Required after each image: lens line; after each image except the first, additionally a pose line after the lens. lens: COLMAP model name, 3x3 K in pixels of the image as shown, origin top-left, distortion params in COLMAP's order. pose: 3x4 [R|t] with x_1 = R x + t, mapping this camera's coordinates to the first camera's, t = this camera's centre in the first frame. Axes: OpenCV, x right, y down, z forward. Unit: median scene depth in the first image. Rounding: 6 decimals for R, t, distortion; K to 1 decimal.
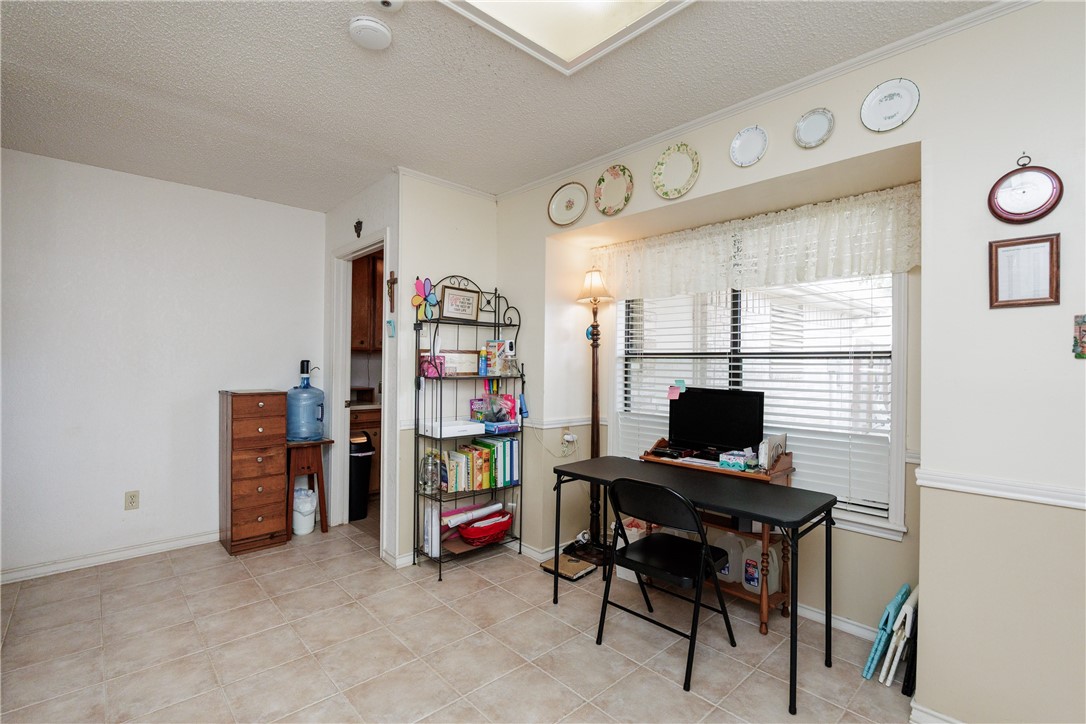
lens RADIAL K [[488.6, 0, 543.0], [0, 488.6, 362.0], [0, 0, 1]] dist [-0.014675, -0.000077]
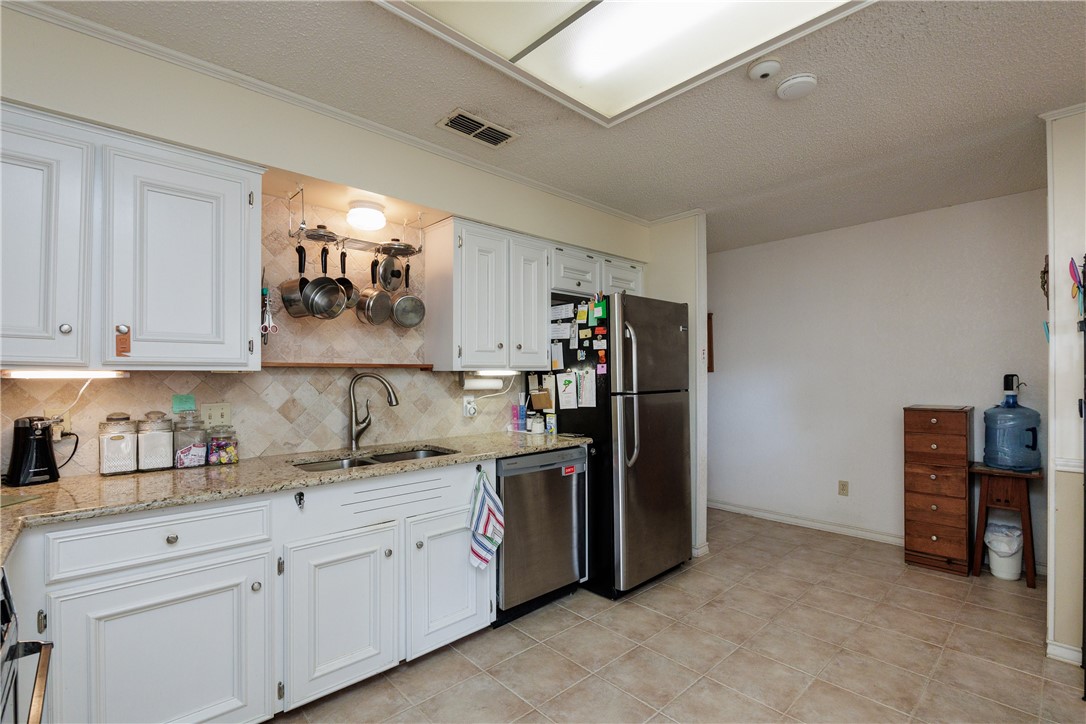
lens RADIAL K [[494.5, 0, 542.1], [0, 494.5, 368.6], [0, 0, 1]] dist [-0.014091, 0.000113]
pose [[-0.011145, -0.020806, -0.999721, 0.430098], [0.010466, 0.999726, -0.020922, -0.005308], [0.999883, -0.010696, -0.010924, 0.231643]]
